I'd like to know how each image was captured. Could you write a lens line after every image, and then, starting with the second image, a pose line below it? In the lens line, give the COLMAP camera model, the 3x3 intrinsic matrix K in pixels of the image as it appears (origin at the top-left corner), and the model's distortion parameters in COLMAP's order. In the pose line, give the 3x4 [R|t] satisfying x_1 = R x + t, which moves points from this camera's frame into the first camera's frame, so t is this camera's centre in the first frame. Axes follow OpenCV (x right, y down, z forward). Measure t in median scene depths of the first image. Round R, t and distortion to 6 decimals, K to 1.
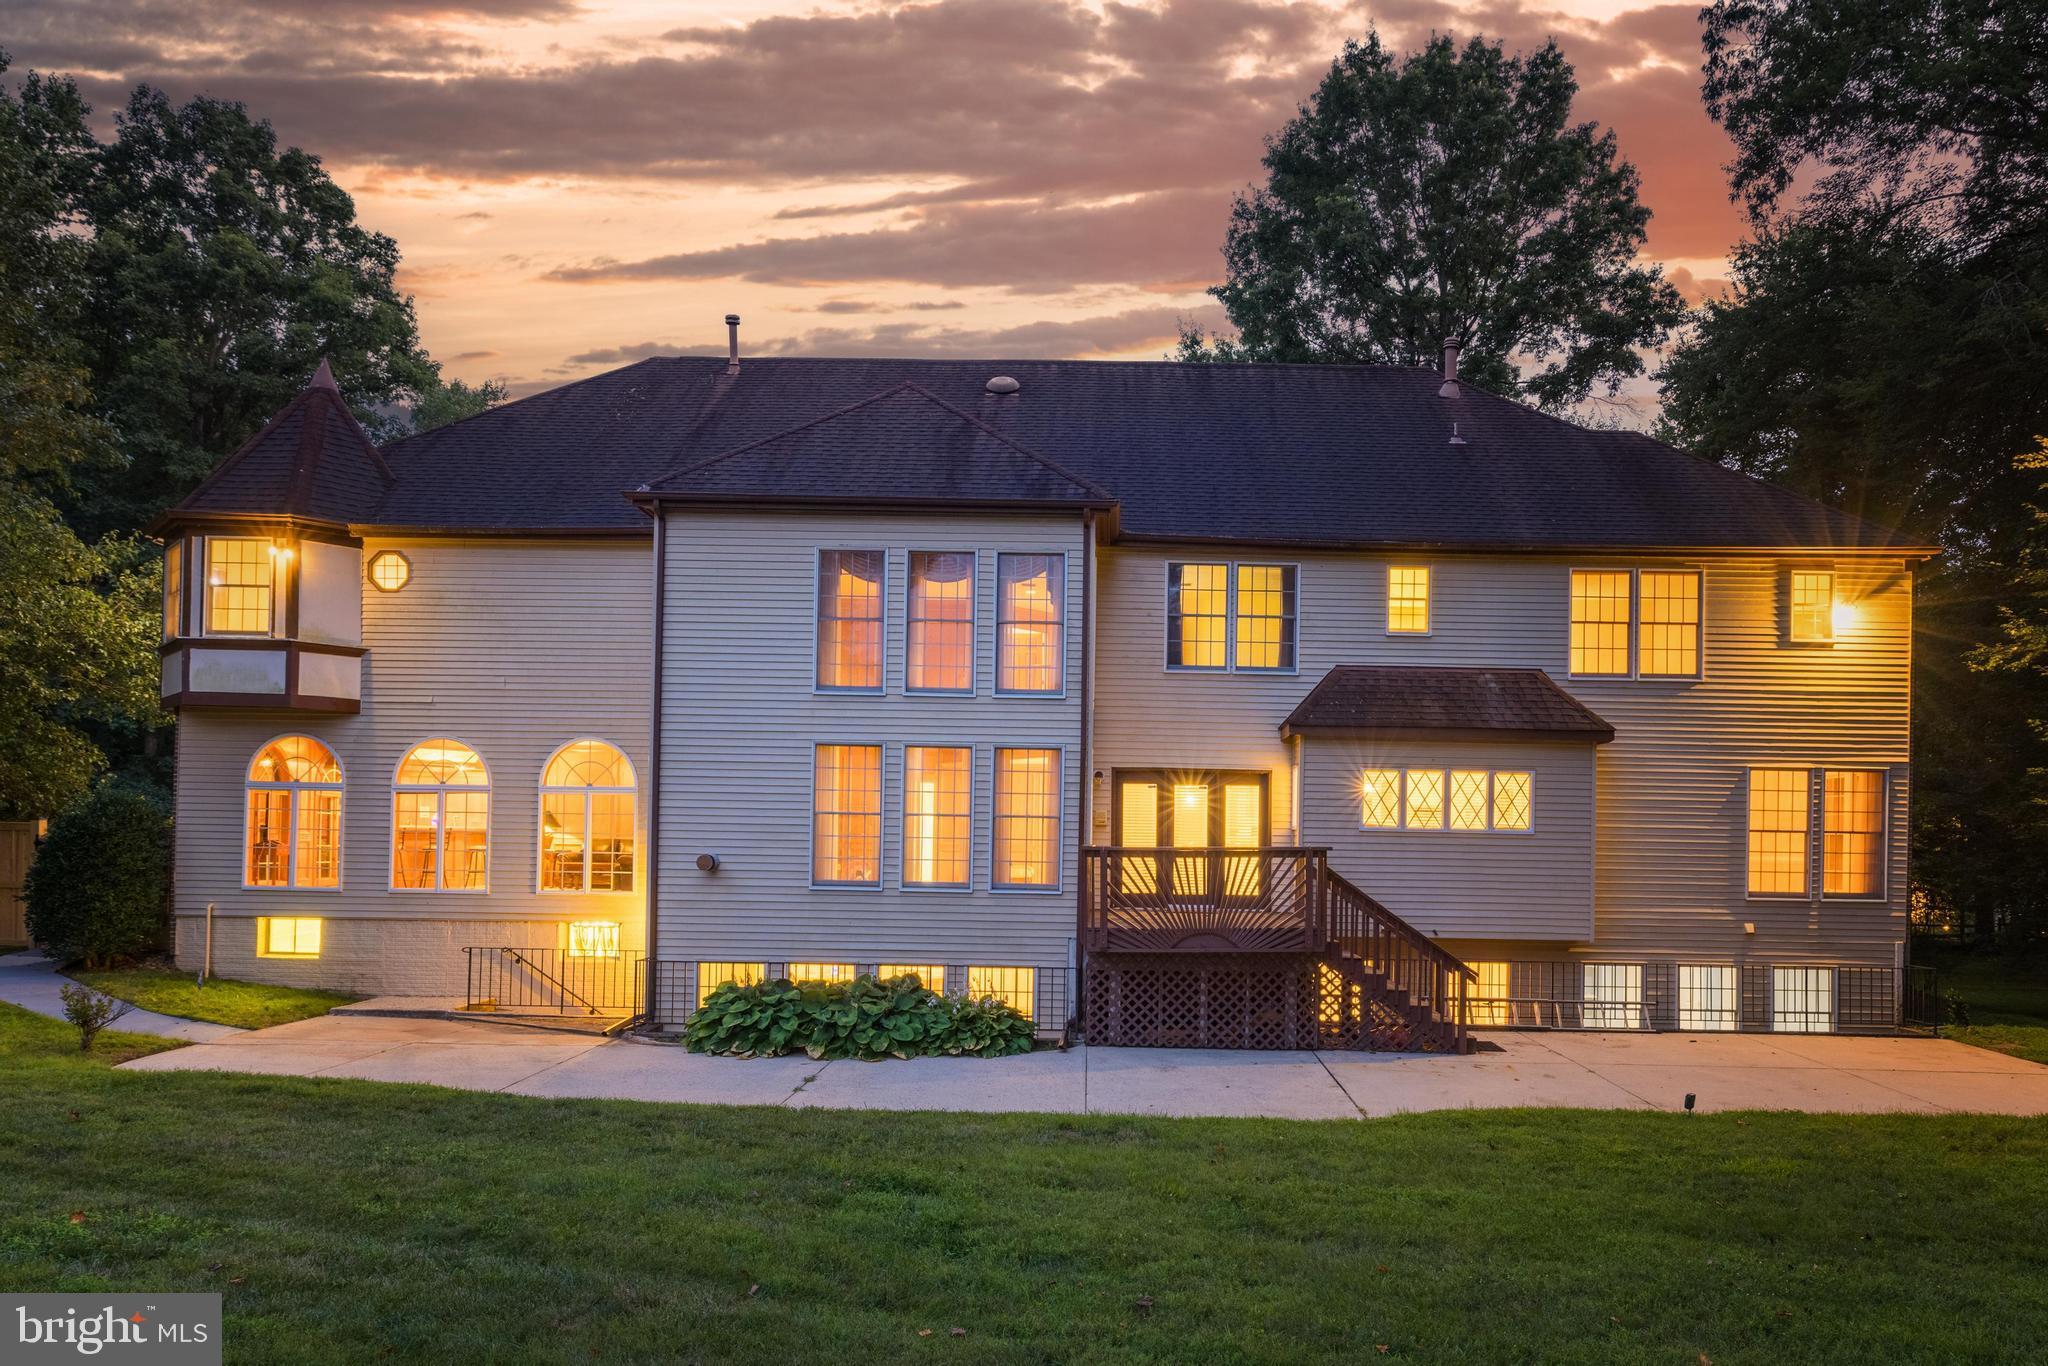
lens RADIAL K [[1413.9, 0, 1000.1], [0, 1413.9, 830.2], [0, 0, 1]] dist [0.002834, -0.012332]
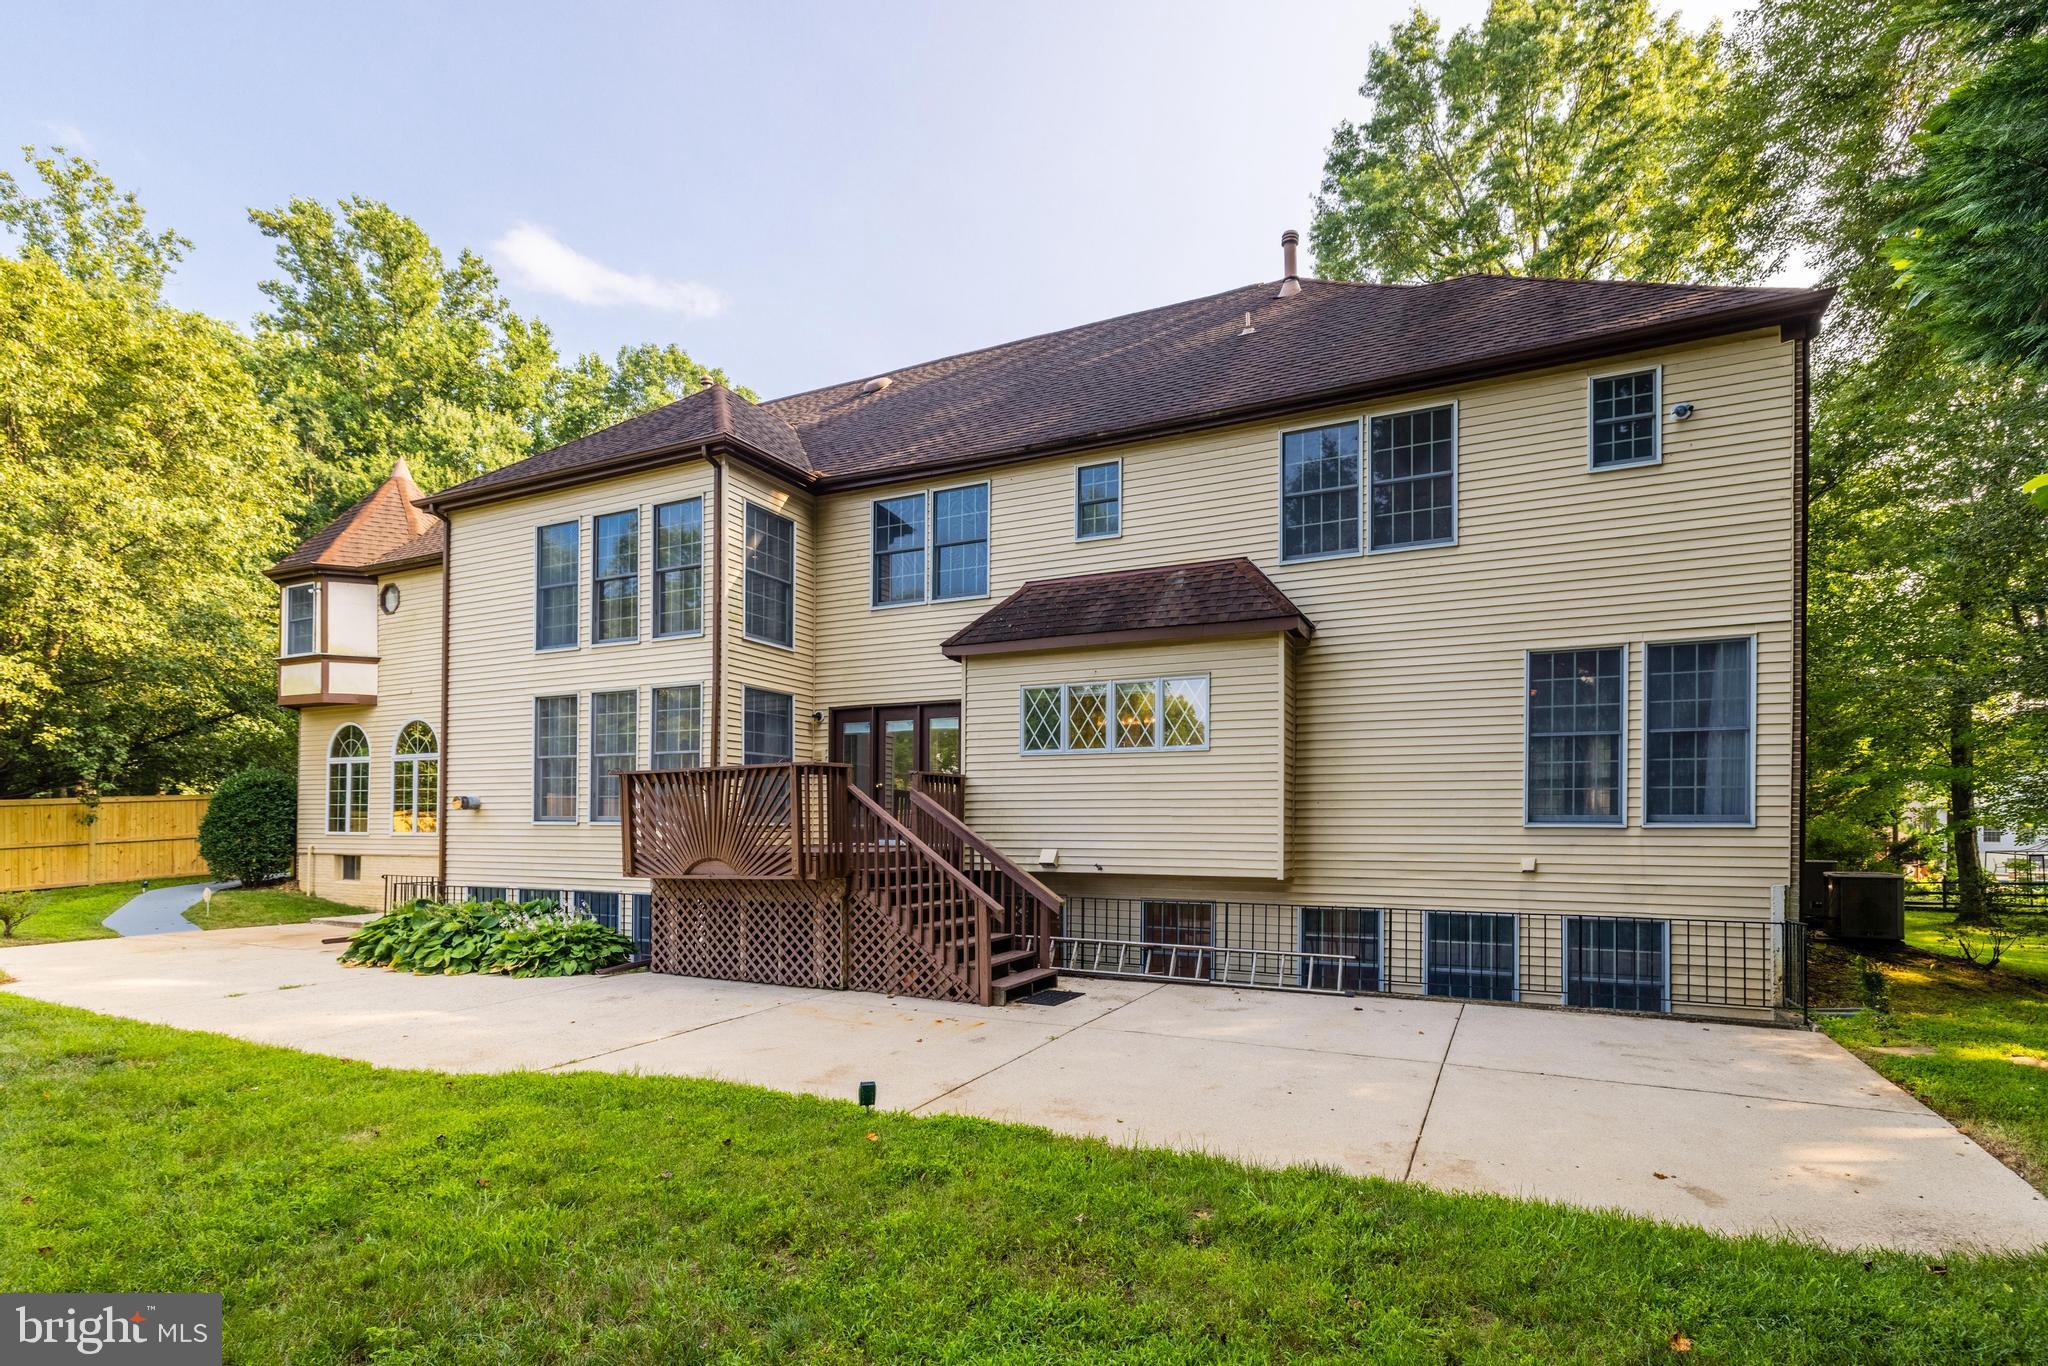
lens RADIAL K [[985.4, 0, 960.8], [0, 985.4, 821.2], [0, 0, 1]] dist [-0.000870, 0.000302]
pose [[0.898465, -0.015627, -0.438767, 0.525610], [0.014817, 0.999876, -0.005270, 0.048155], [0.438795, -0.001766, 0.898585, 0.433833]]
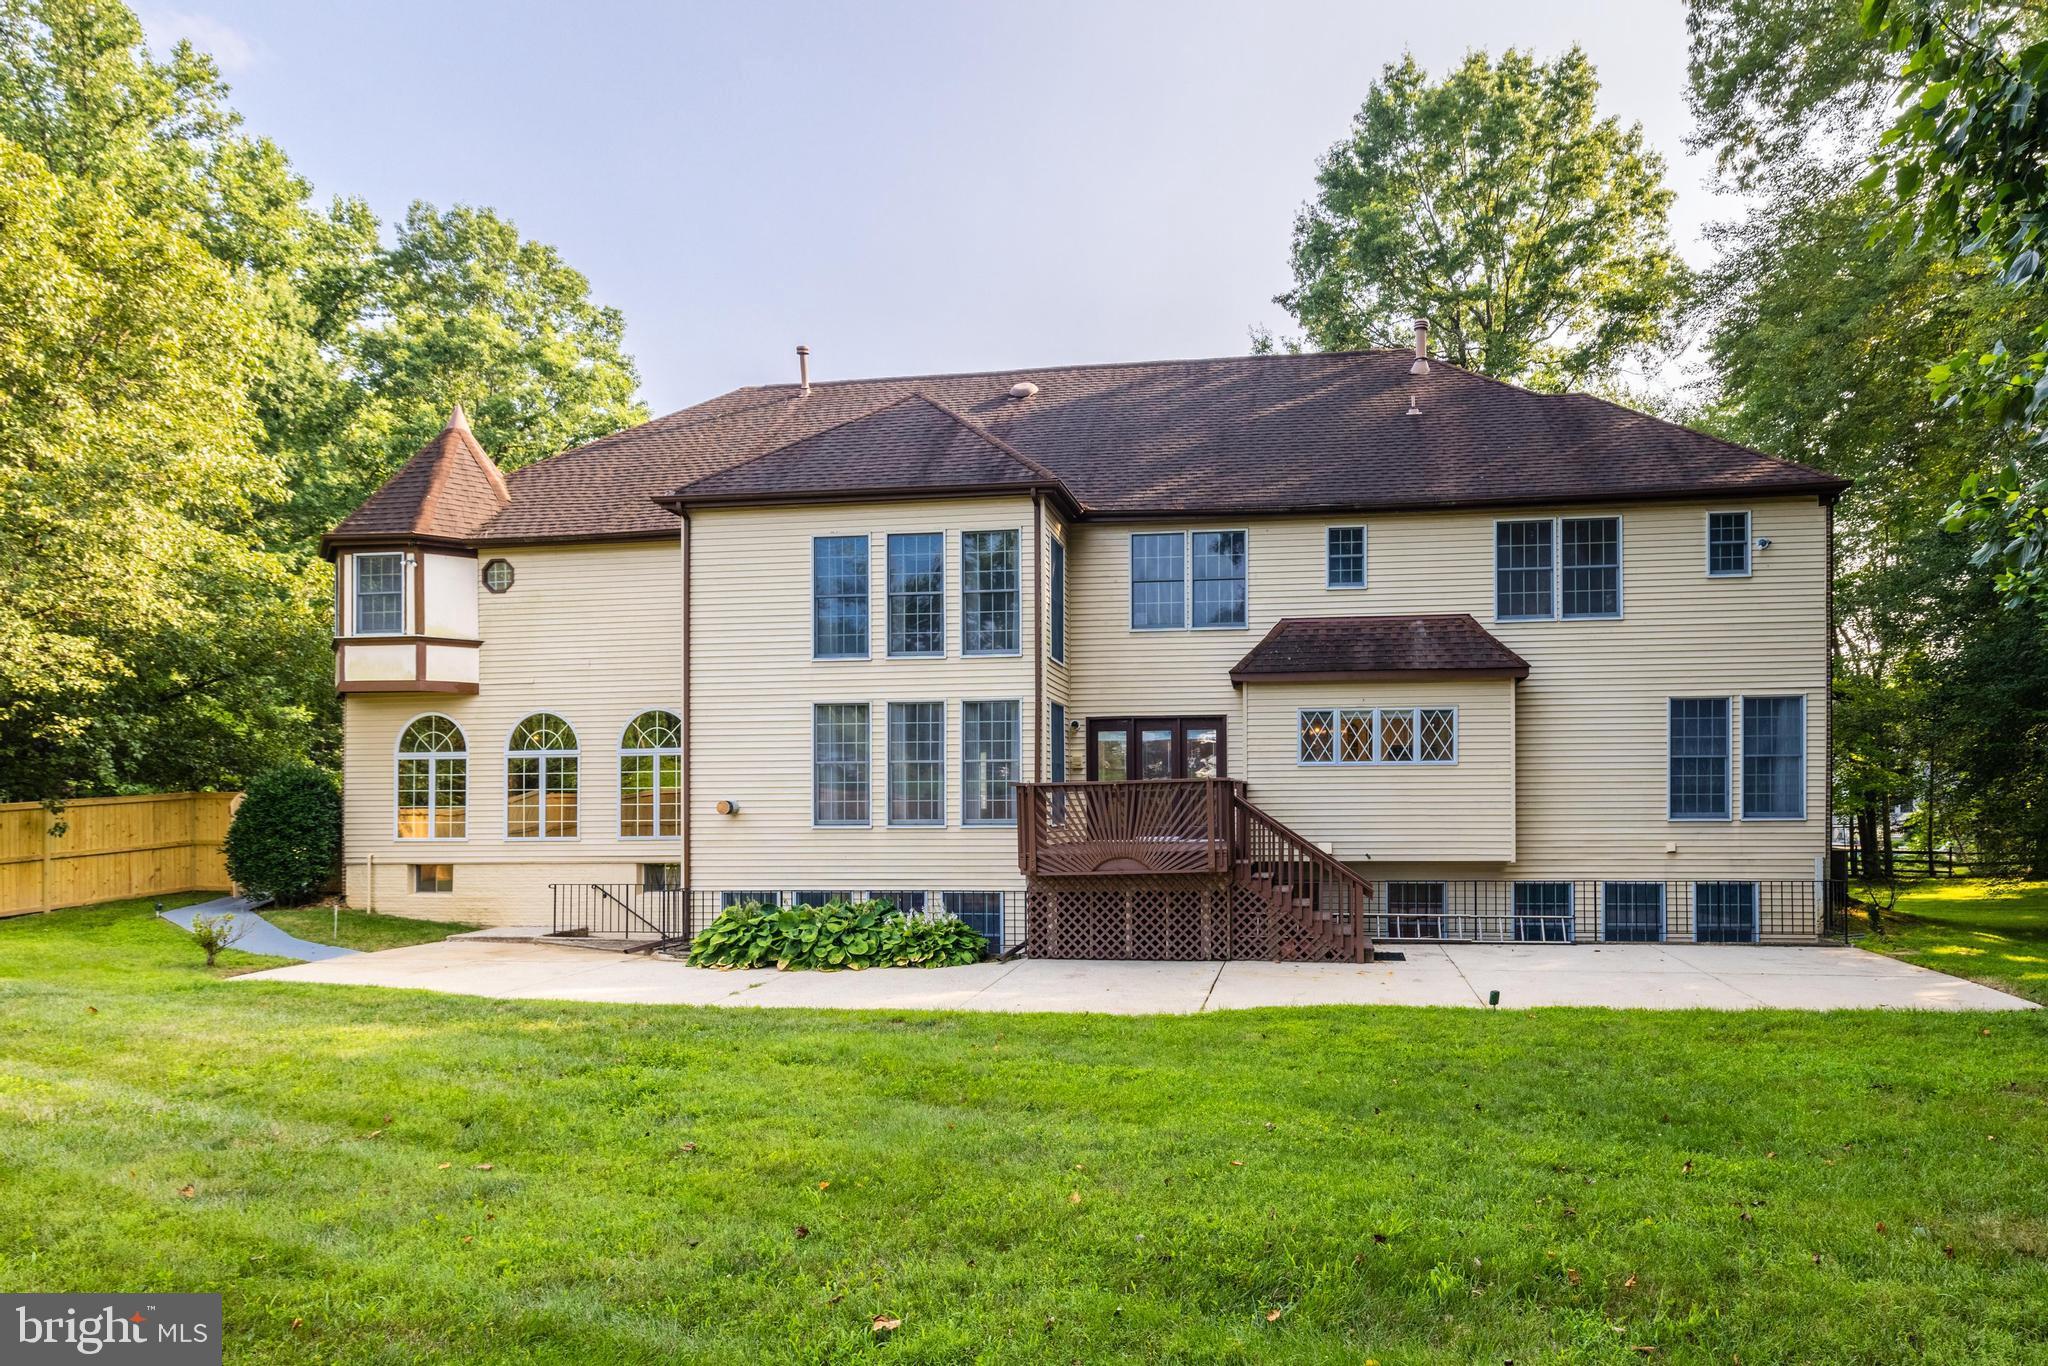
lens RADIAL K [[1219.7, 0, 1090.9], [0, 1219.7, 812.7], [0, 0, 1]] dist [-0.005861, 0.001159]
pose [[0.991848, -0.023774, -0.125187, 0.220169], [0.025288, 0.999625, 0.010521, 0.023808], [0.124890, -0.013601, 0.992077, 0.028936]]
